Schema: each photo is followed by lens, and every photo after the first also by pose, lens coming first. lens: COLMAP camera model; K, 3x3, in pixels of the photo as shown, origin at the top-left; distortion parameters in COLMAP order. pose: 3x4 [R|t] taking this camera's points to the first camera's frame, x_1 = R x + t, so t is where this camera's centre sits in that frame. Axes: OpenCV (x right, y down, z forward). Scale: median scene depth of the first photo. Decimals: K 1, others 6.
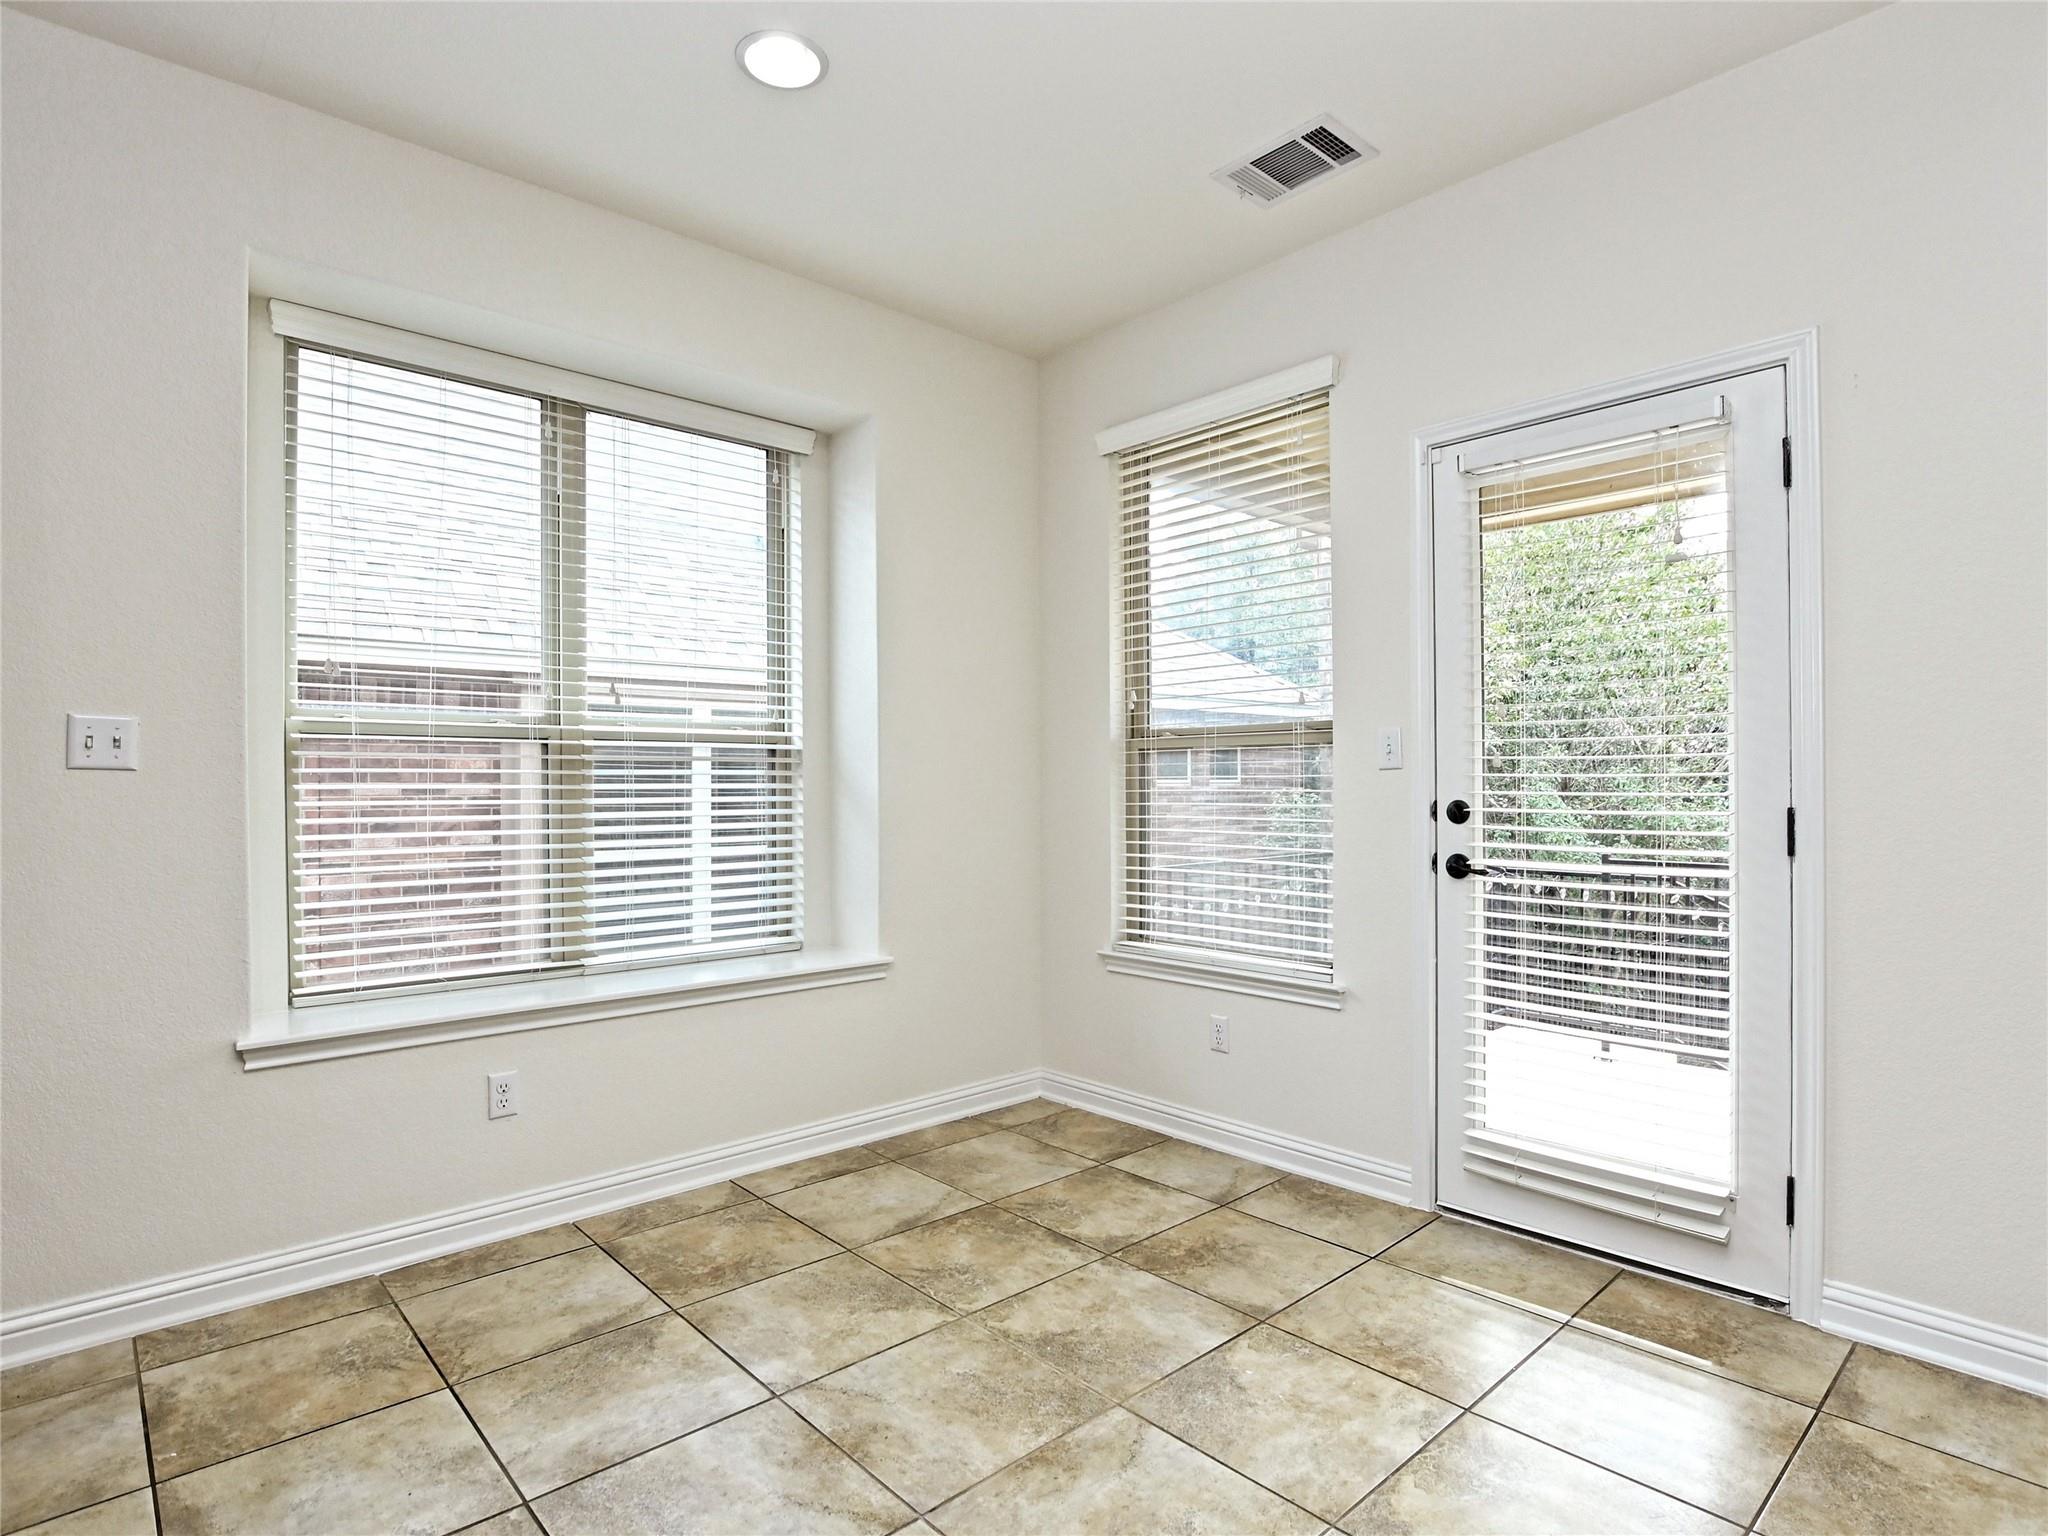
lens RADIAL K [[1072.3, 0, 1029.2], [0, 1072.3, 779.1], [0, 0, 1]] dist [-0.028182, 0.002069]
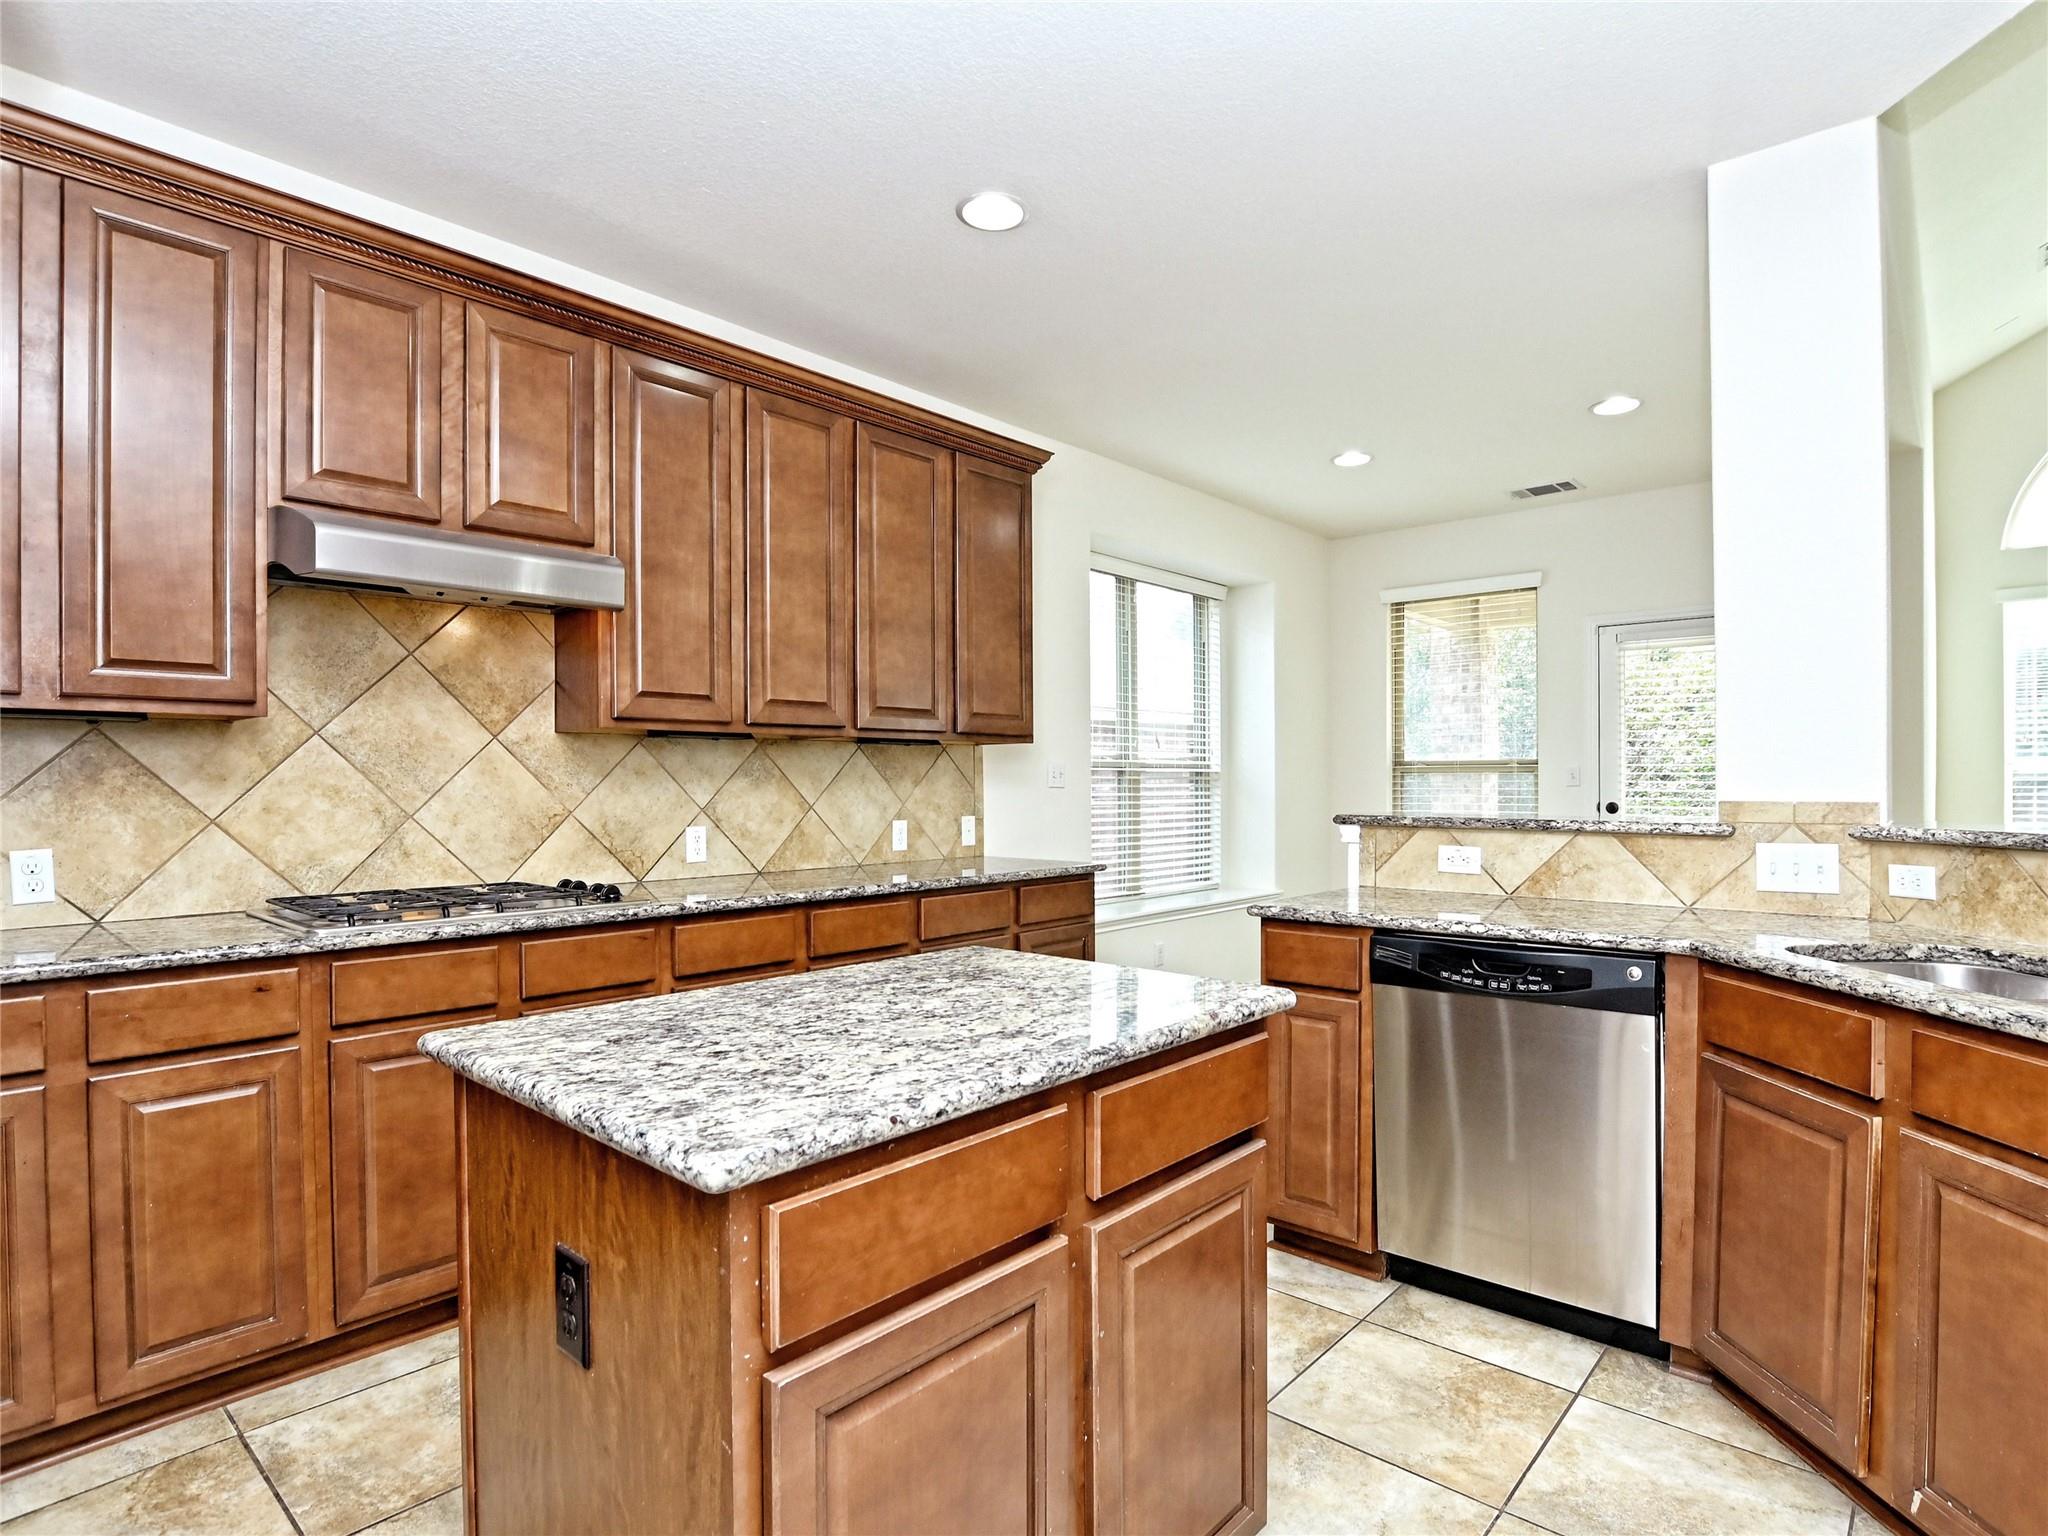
lens RADIAL K [[1072.3, 0, 1029.2], [0, 1072.3, 779.1], [0, 0, 1]] dist [-0.028182, 0.002069]
pose [[0.993556, 0.004605, 0.113248, -0.709136], [-0.004324, 0.999987, -0.002728, -0.010383], [-0.113259, 0.002221, 0.993563, -0.674156]]
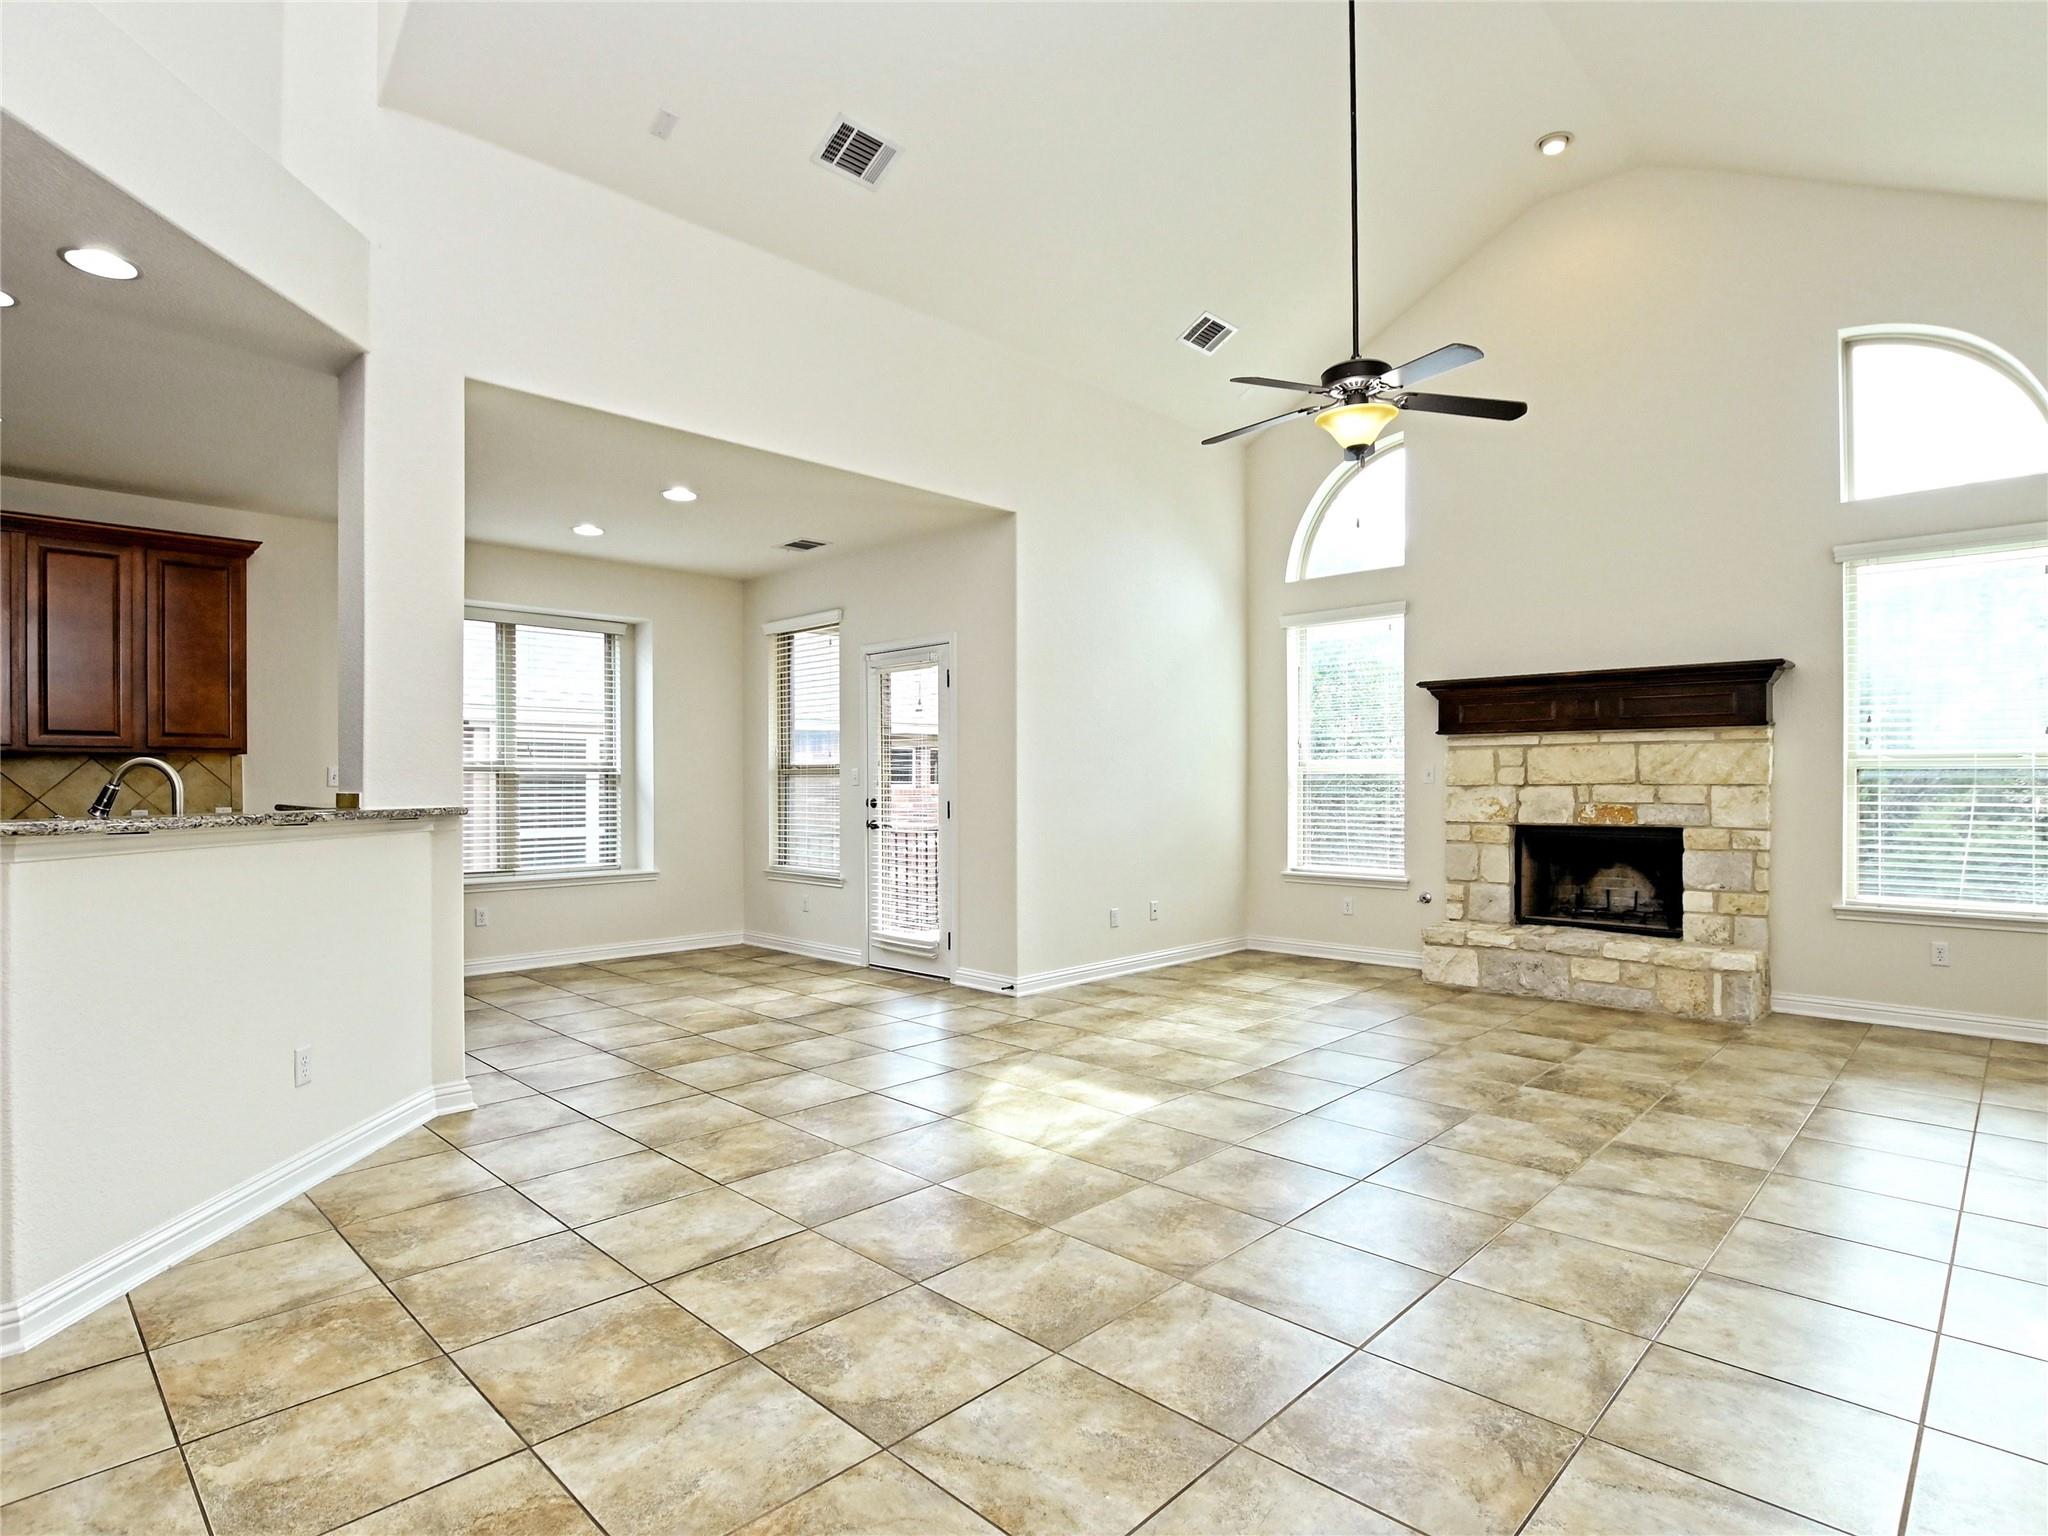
lens RADIAL K [[1072.3, 0, 1029.2], [0, 1072.3, 779.1], [0, 0, 1]] dist [-0.028182, 0.002069]
pose [[0.998228, 0.002172, 0.059471, 0.472322], [-0.002200, 0.999997, 0.000409, -0.021328], [-0.059470, -0.000539, 0.998230, -1.165575]]
